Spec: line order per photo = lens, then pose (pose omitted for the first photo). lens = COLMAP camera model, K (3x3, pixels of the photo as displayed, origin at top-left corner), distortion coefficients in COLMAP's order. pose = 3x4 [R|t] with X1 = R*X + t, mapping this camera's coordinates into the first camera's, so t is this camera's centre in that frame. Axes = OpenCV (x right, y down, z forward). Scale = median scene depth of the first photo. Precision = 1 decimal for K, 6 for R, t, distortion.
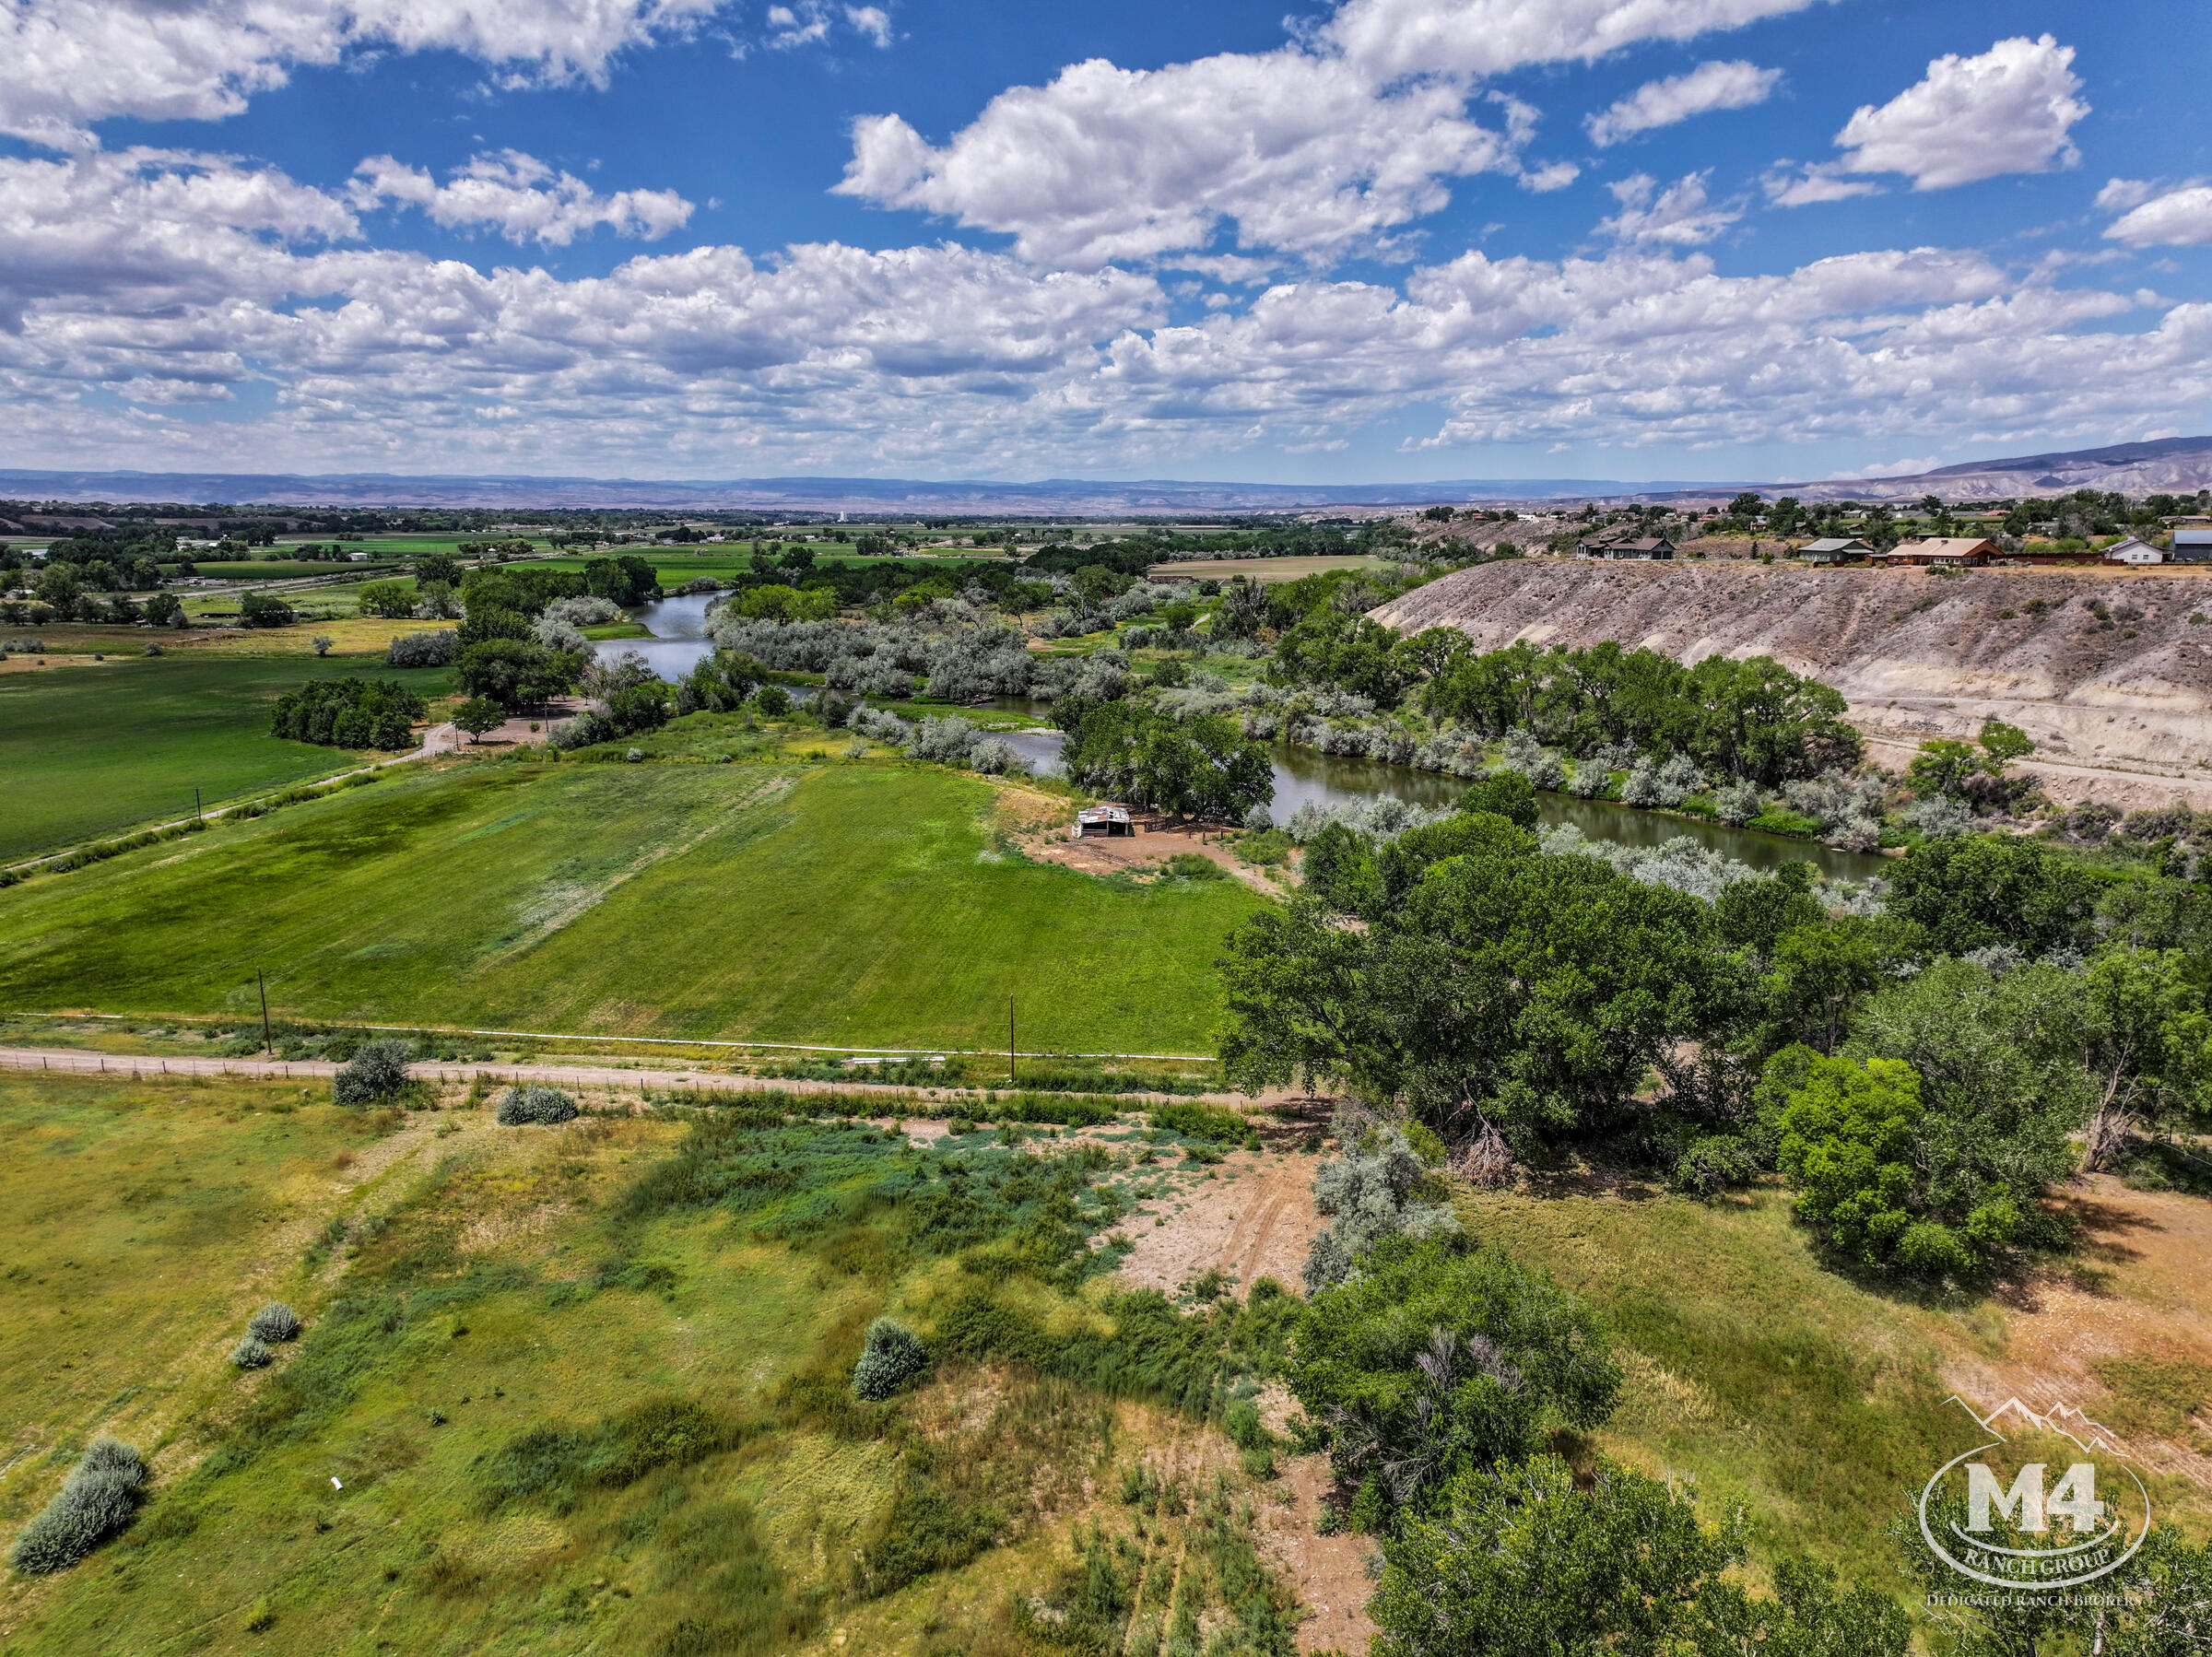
lens RADIAL K [[1542.6, 0, 1104.9], [0, 1542.6, 815.5], [0, 0, 1]] dist [-0.003029, 0.020792]
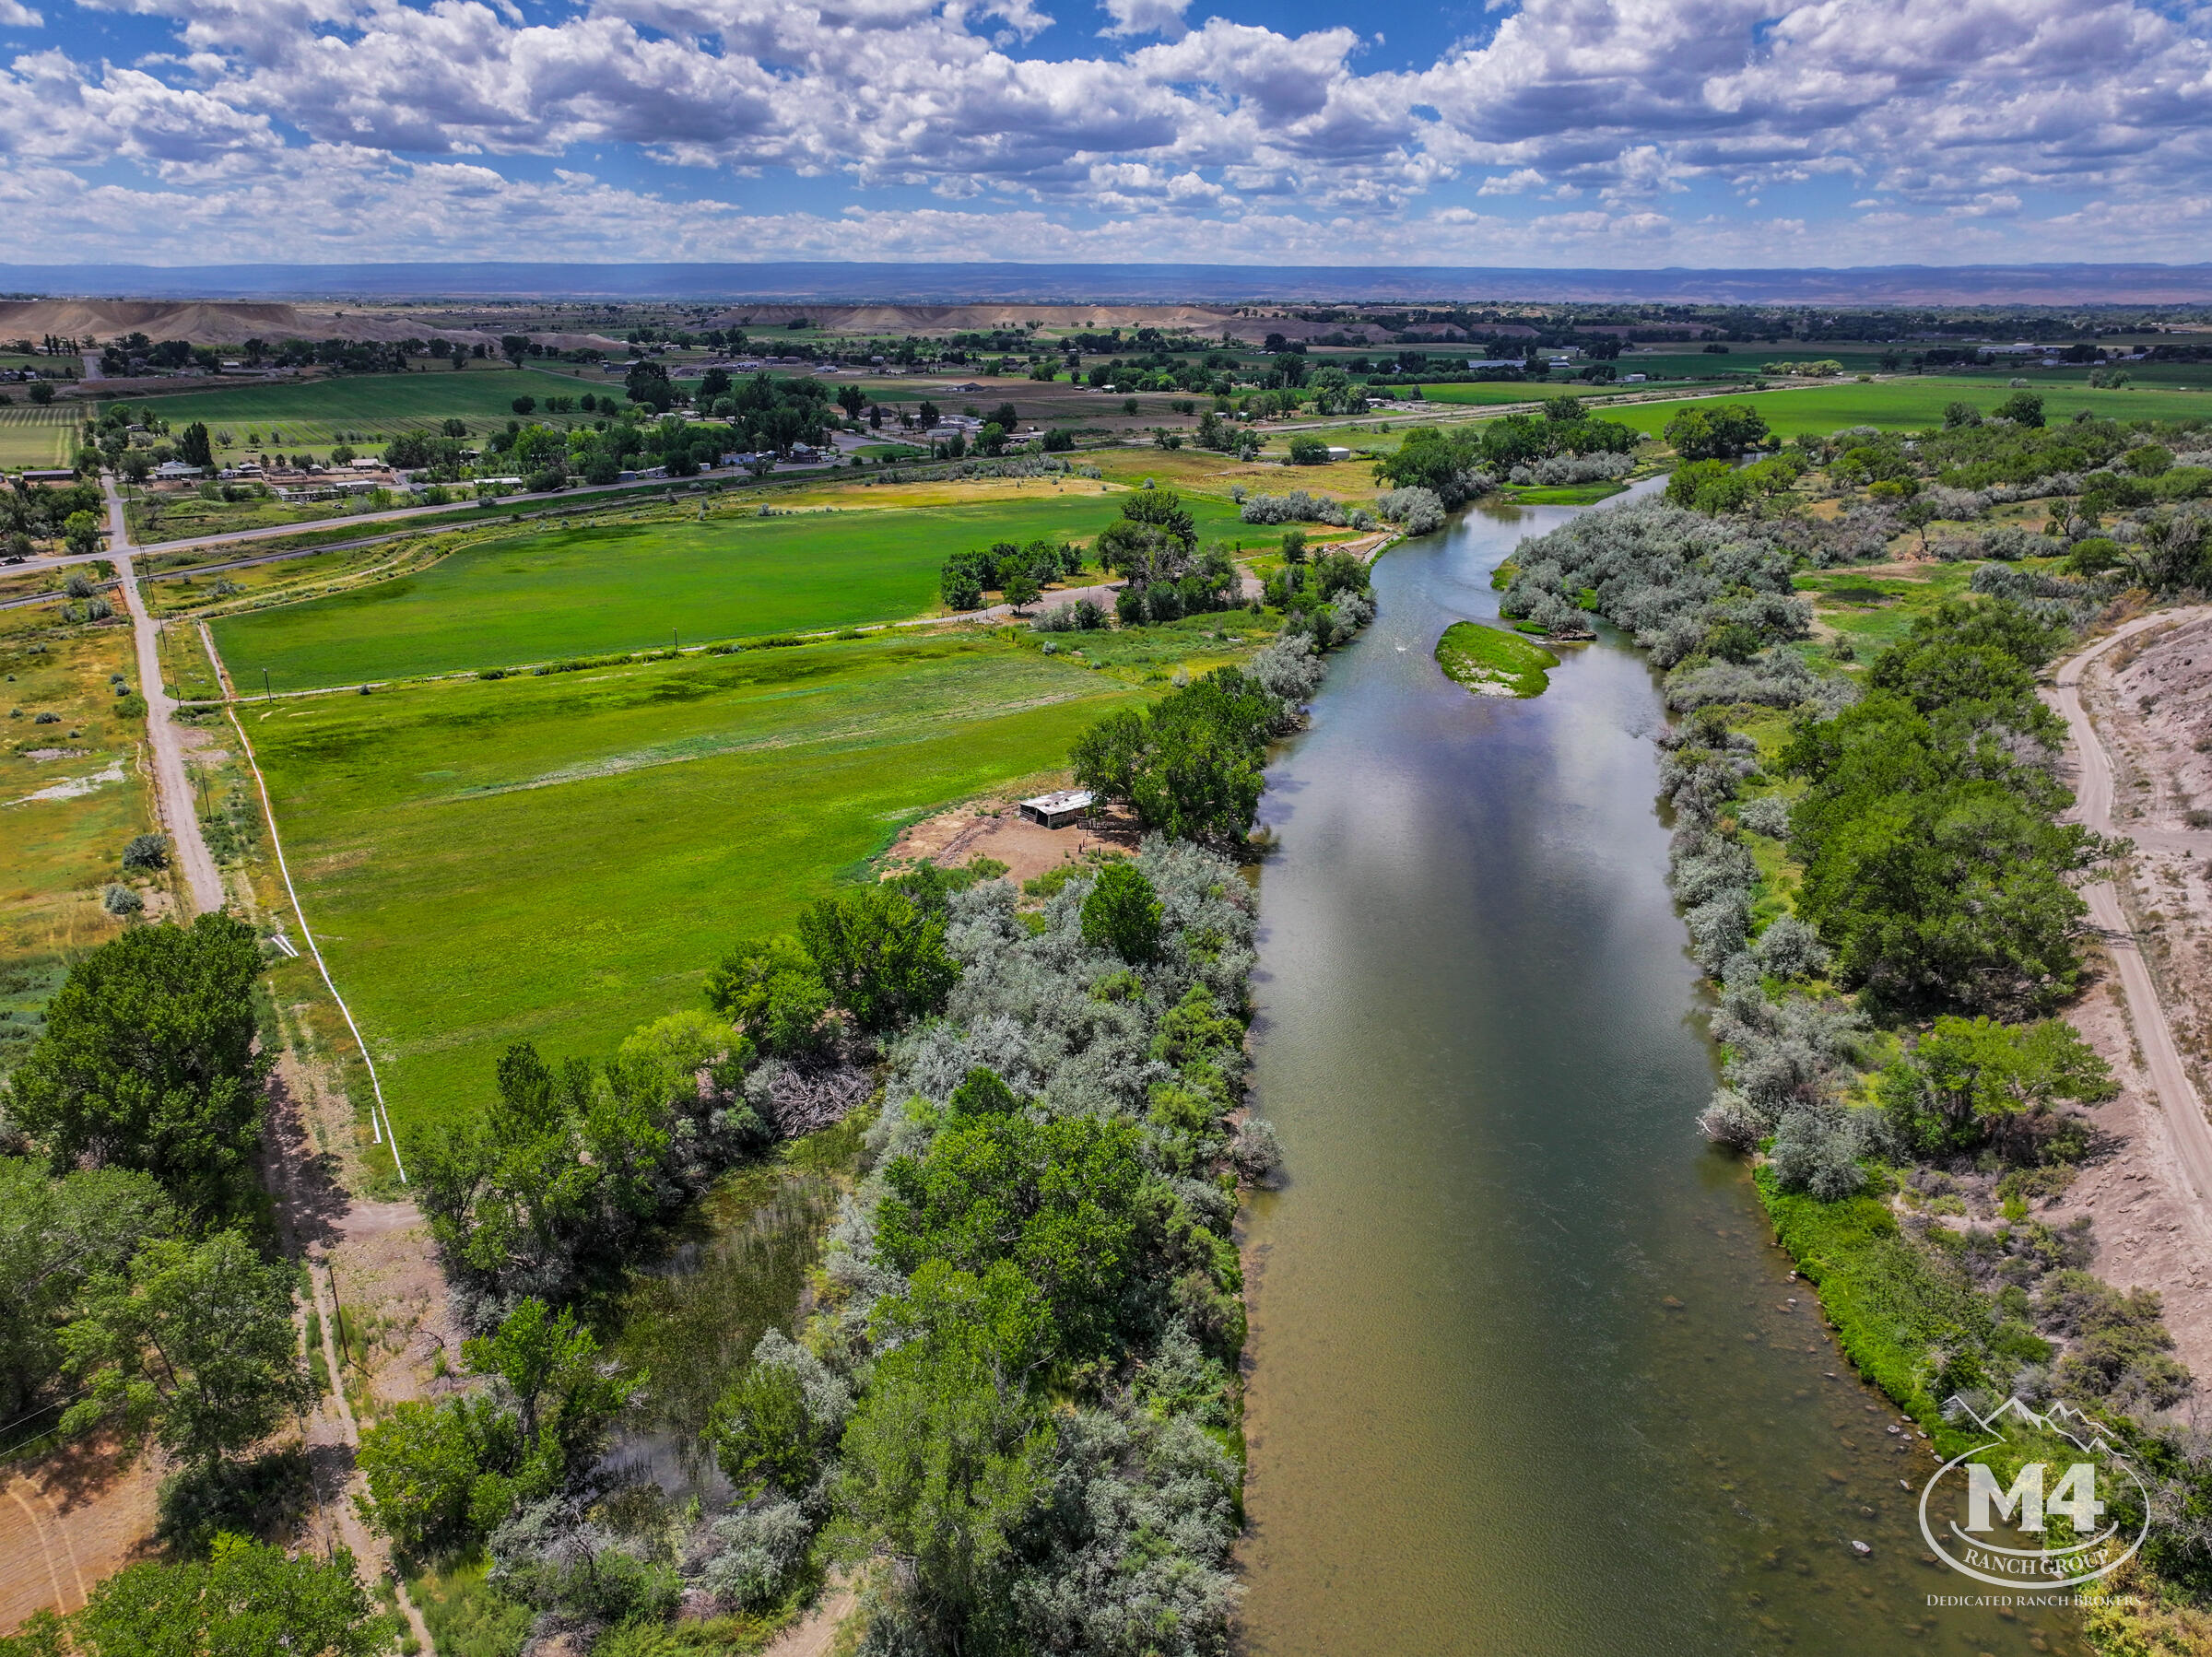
lens RADIAL K [[1542.6, 0, 1115.1], [0, 1542.6, 830.2], [0, 0, 1]] dist [-0.003029, 0.020792]
pose [[0.634770, 0.249441, -0.731331, 0.384635], [-0.150433, 0.968245, 0.199677, -0.094759], [0.757916, -0.016733, 0.652138, 0.205735]]
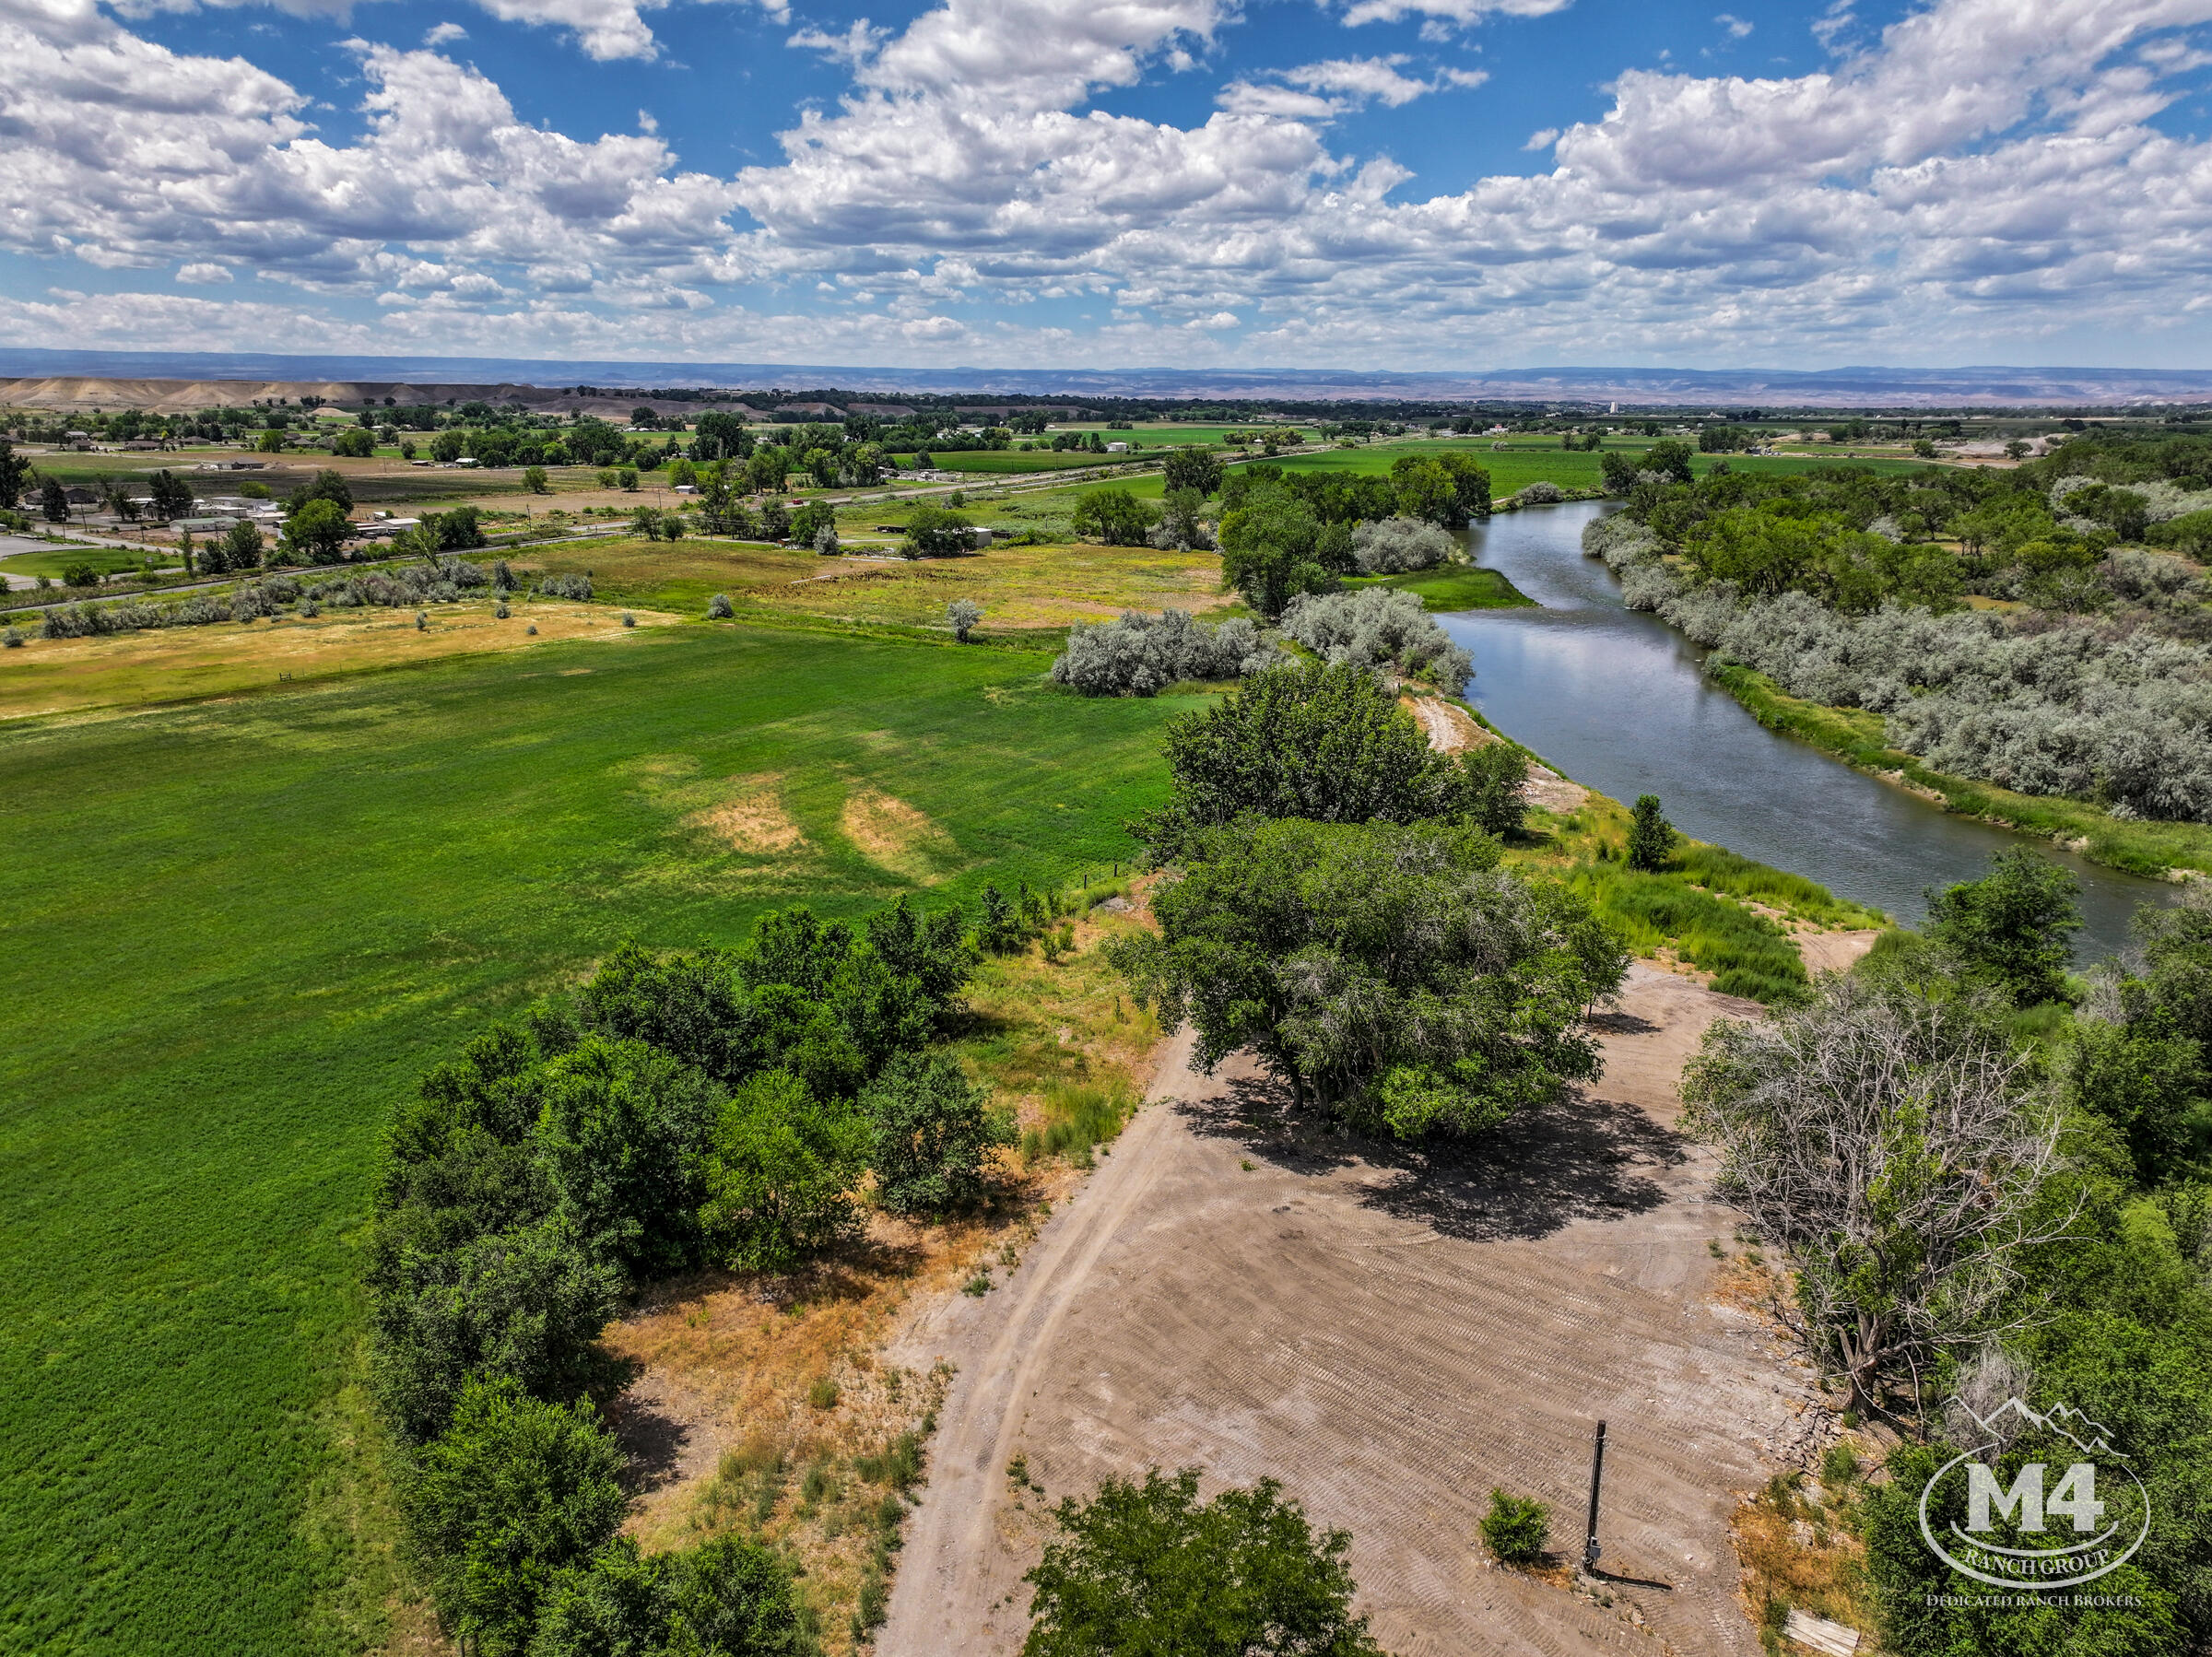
lens RADIAL K [[1542.6, 0, 1123.5], [0, 1542.6, 820.2], [0, 0, 1]] dist [-0.003029, 0.020792]
pose [[0.898254, 0.116343, -0.423796, -0.257460], [-0.086886, 0.992301, 0.088255, -0.106886], [0.430802, -0.042454, 0.901448, 0.622177]]
